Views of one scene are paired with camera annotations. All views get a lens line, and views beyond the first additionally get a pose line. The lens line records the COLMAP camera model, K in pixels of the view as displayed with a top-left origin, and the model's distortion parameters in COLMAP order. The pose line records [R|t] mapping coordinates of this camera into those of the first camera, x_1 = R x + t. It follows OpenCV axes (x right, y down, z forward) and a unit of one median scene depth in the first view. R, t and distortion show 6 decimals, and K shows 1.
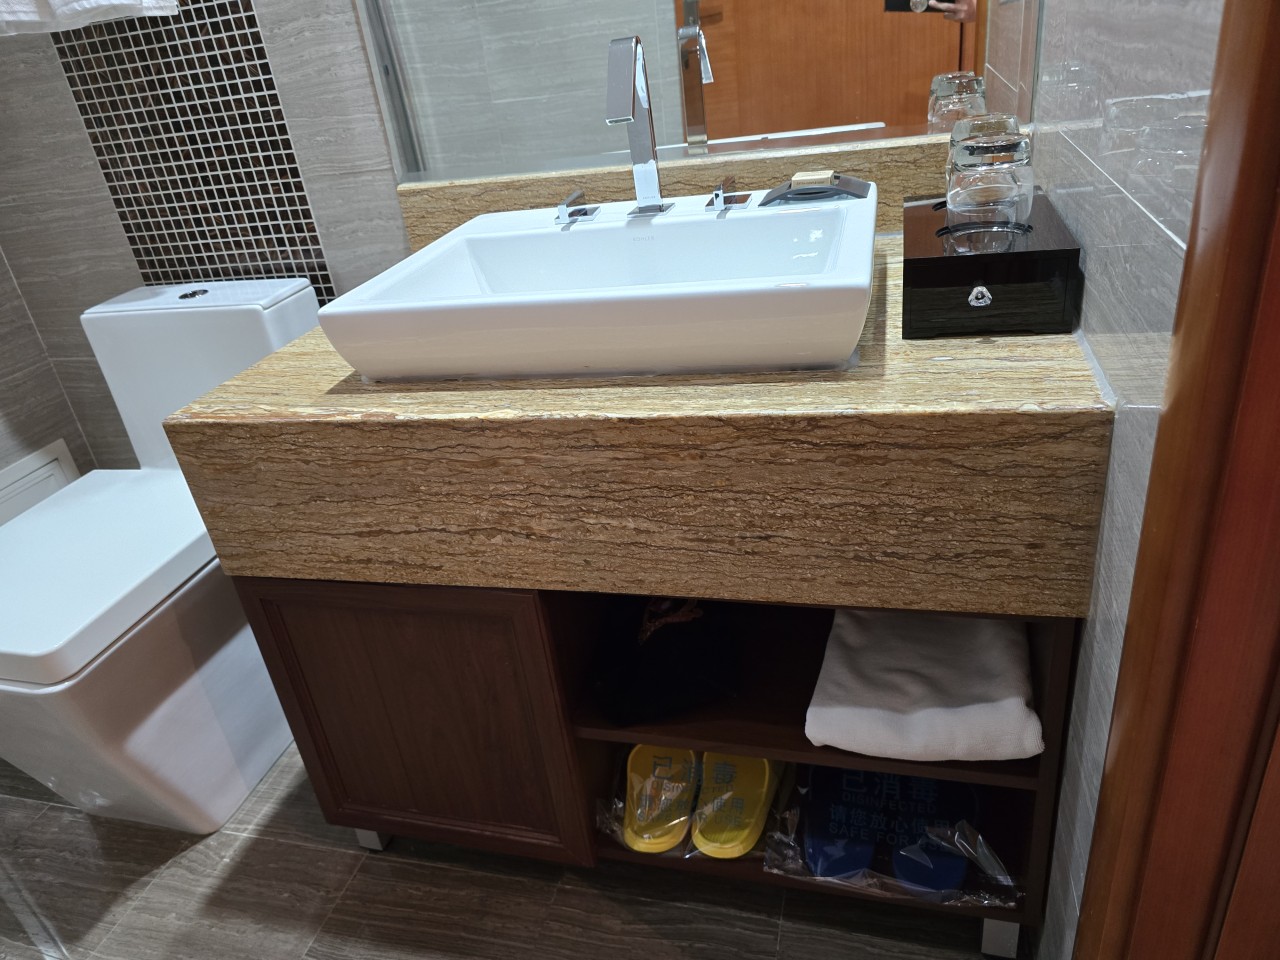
lens RADIAL K [[862.1, 0, 638.0], [0, 862.1, 463.1], [0, 0, 1]] dist [0.053803, -0.056925]
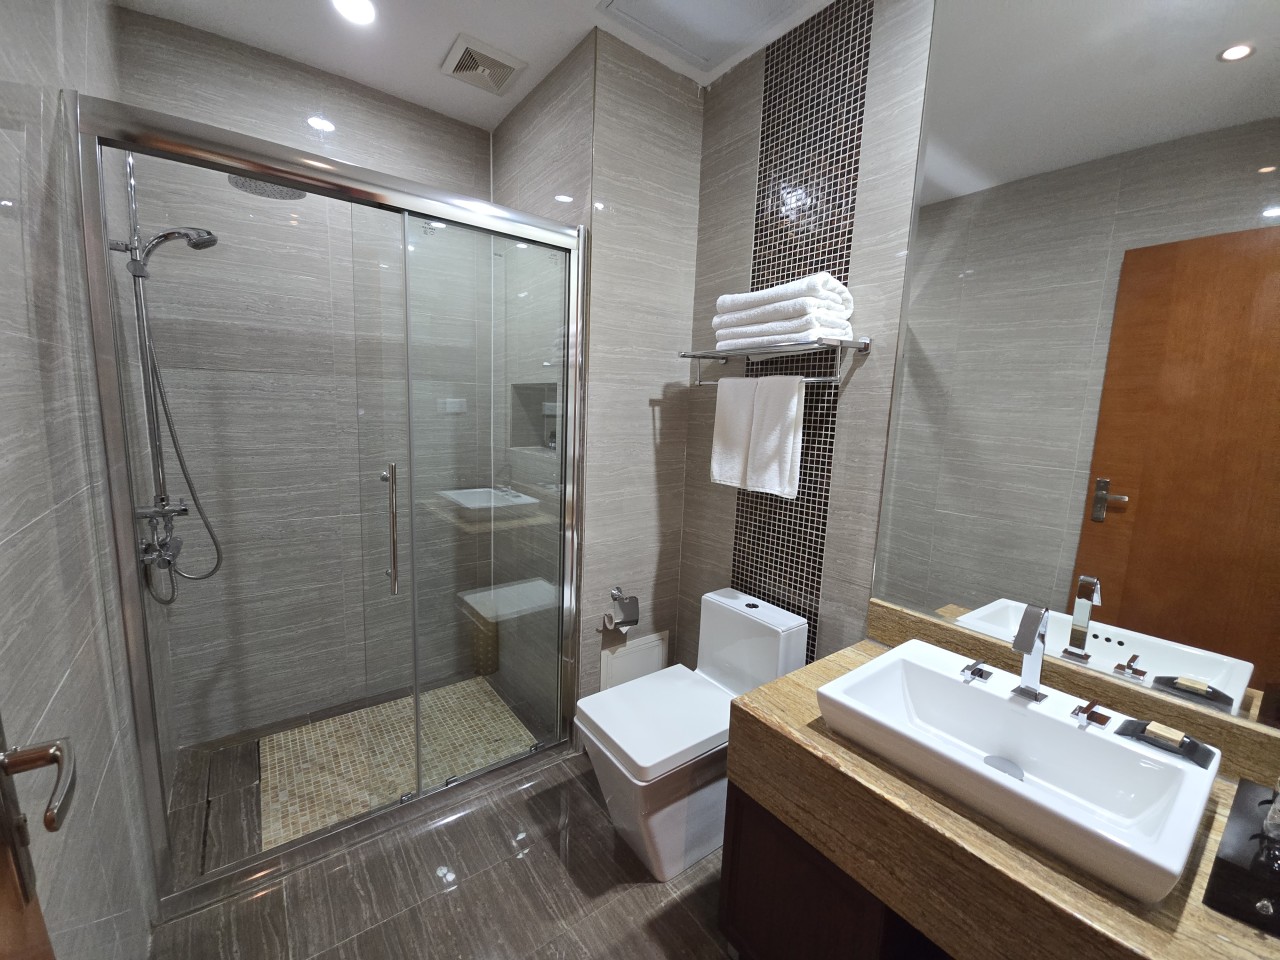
lens RADIAL K [[521.9, 0, 640.0], [0, 521.9, 480.0], [0, 0, 1]] dist [0.002058, -0.000041]
pose [[0.771013, 0.233395, -0.592508, -0.051170], [-0.396398, 0.904083, -0.159693, -0.172592], [0.498405, 0.357994, 0.789578, -0.242948]]
